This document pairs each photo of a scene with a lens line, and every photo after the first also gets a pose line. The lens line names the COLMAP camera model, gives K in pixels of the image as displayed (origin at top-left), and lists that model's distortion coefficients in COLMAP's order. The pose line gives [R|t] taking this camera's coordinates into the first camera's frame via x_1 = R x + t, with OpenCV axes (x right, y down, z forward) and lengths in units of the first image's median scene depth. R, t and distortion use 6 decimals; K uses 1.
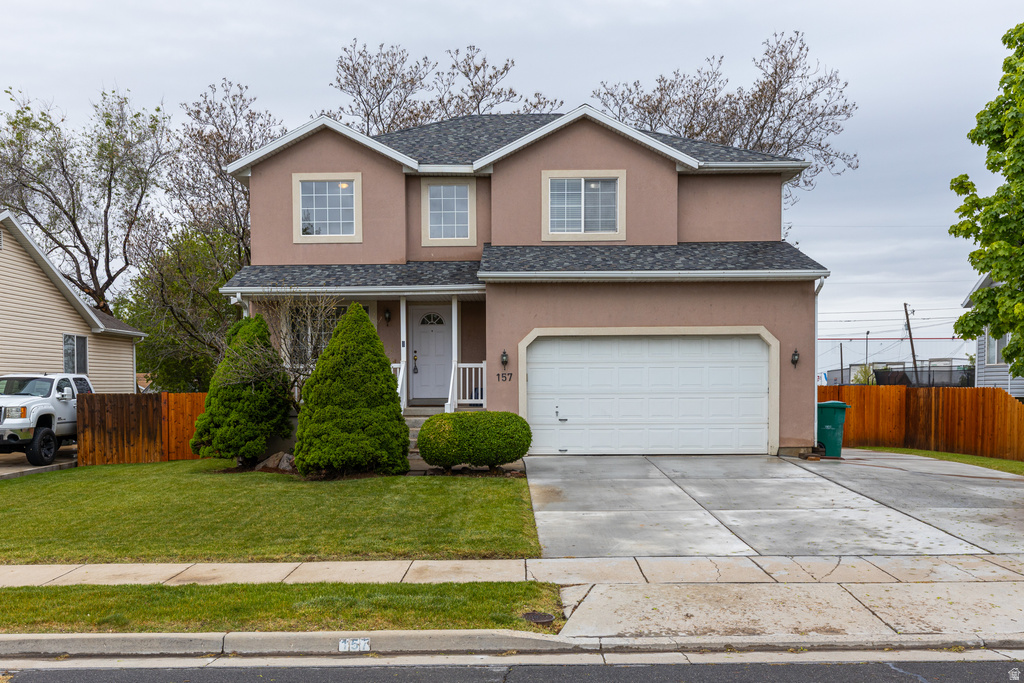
lens RADIAL K [[938.3, 0, 499.9], [0, 938.3, 416.2], [0, 0, 1]] dist [0.007978, 0.000000]
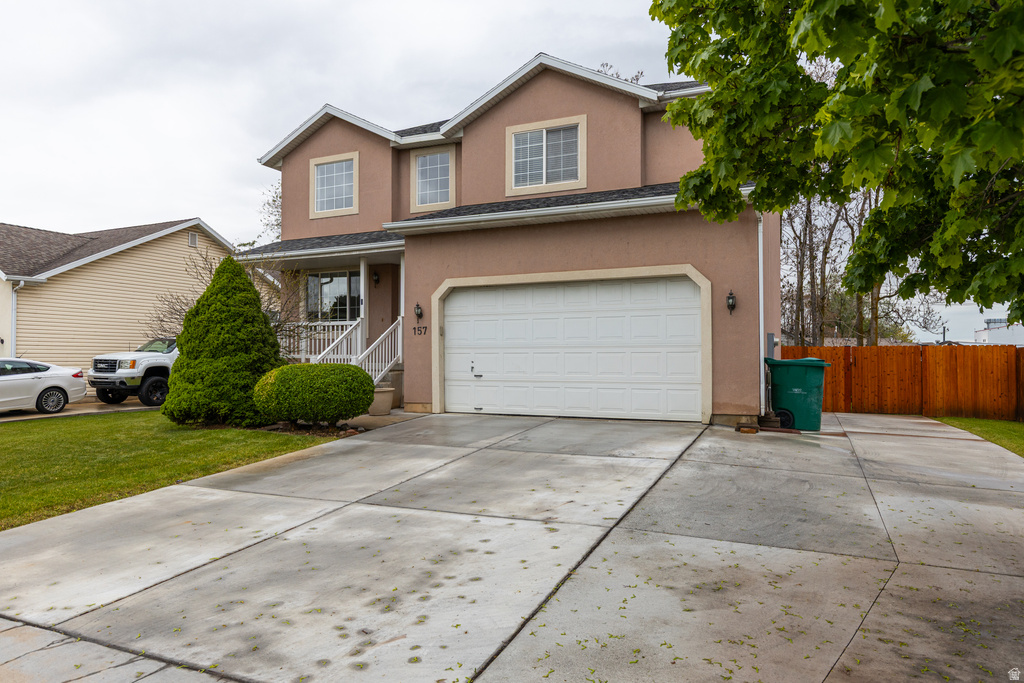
lens RADIAL K [[648.9, 0, 513.9], [0, 648.9, 339.2], [0, 0, 1]] dist [0.005857, 0.000170]
pose [[0.917817, -0.006942, -0.396942, 0.357547], [-0.017404, 0.998182, -0.057699, 0.004233], [0.396621, 0.059866, 0.916028, 0.419016]]
